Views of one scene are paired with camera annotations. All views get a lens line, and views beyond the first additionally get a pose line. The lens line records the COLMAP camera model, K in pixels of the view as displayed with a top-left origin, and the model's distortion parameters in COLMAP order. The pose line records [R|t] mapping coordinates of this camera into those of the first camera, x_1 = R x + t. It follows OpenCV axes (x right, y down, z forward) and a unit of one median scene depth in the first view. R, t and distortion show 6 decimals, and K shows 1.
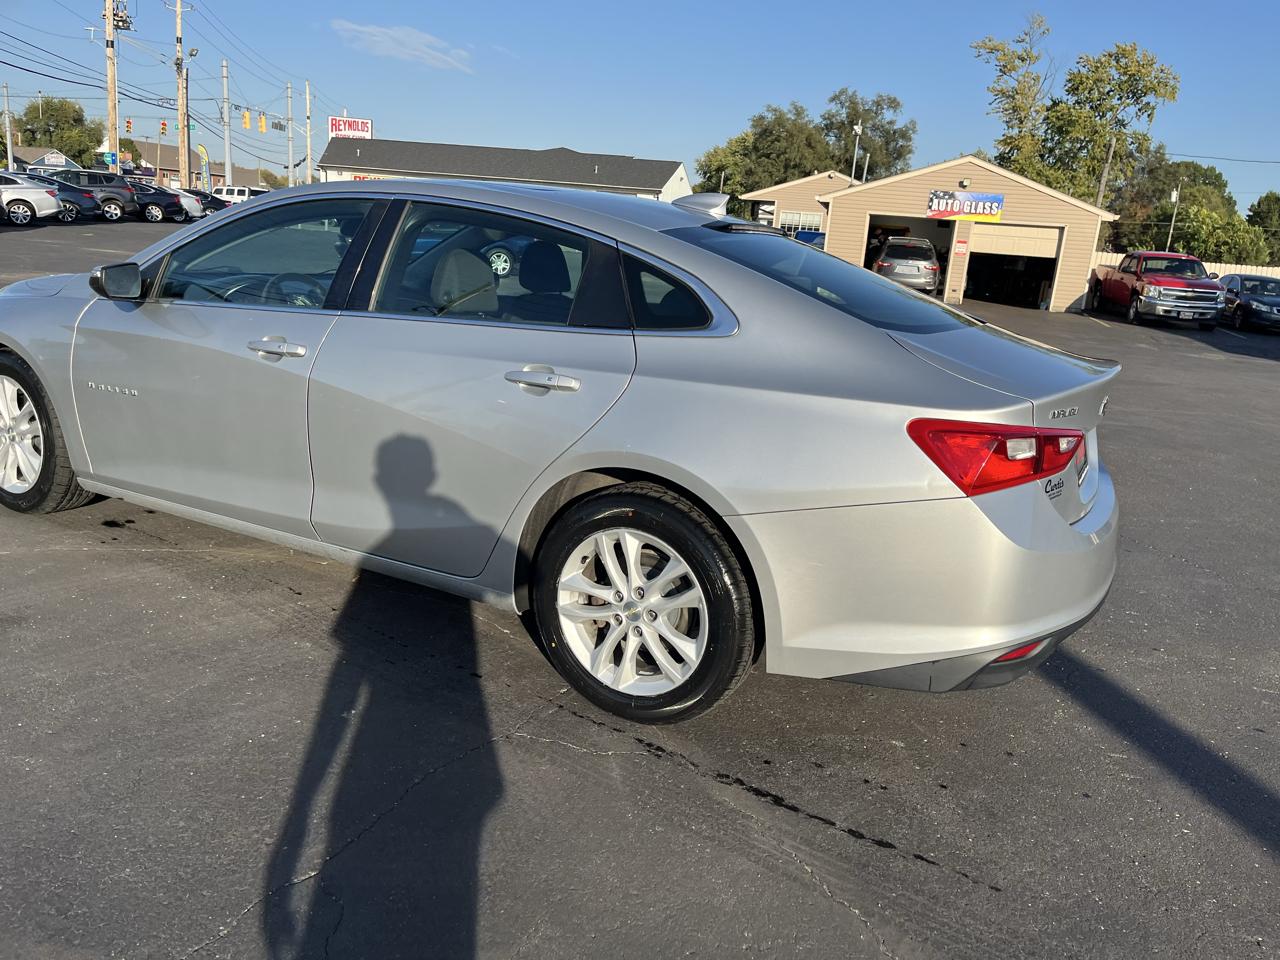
lens RADIAL K [[968.0, 0, 653.9], [0, 968.0, 480.4], [0, 0, 1]] dist [0.070277, -0.111377]
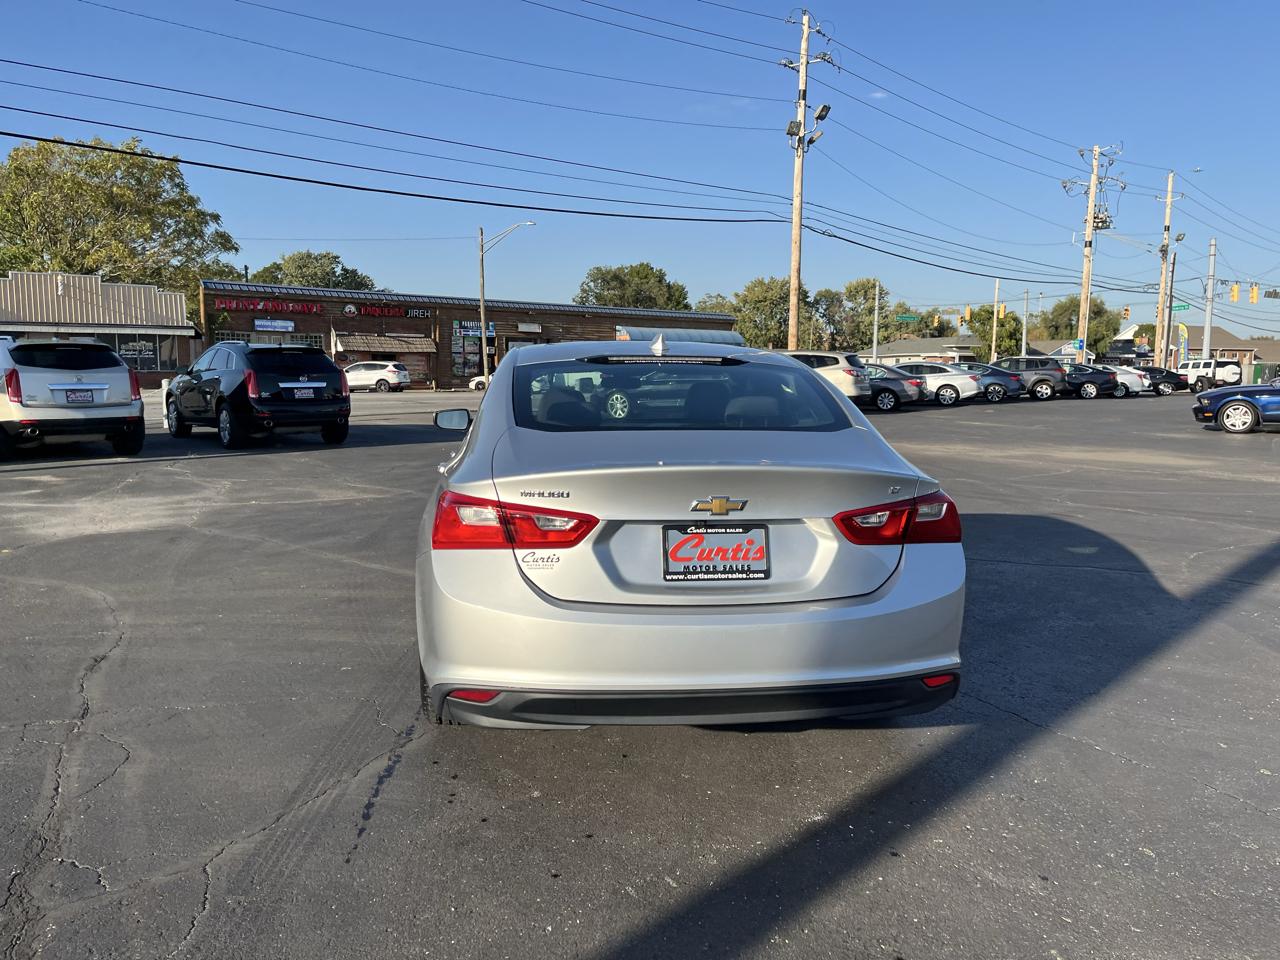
lens RADIAL K [[964.8, 0, 654.1], [0, 964.8, 465.5], [0, 0, 1]] dist [0.069638, -0.091722]
pose [[0.577017, 0.006744, -0.816704, 0.115354], [-0.163153, 0.980763, -0.107172, -0.000139], [0.800270, 0.195088, 0.567017, 0.037850]]
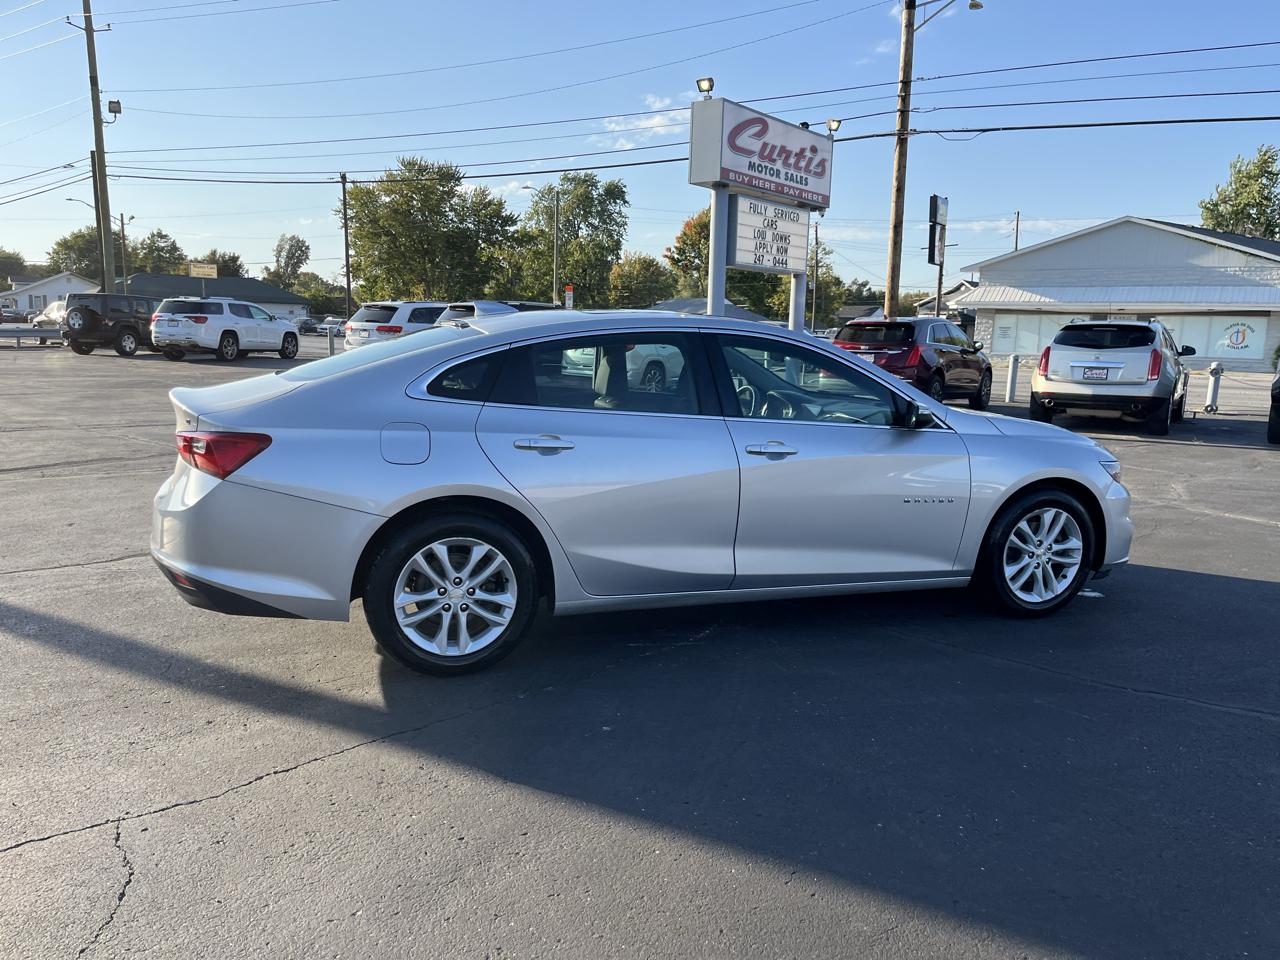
lens RADIAL K [[967.3, 0, 654.1], [0, 967.3, 484.0], [0, 0, 1]] dist [0.062645, -0.085802]
pose [[-0.660728, 0.022727, -0.750281, 0.104234], [-0.260152, 0.930657, 0.257291, -0.051923], [0.704102, 0.365186, -0.608999, 0.231954]]
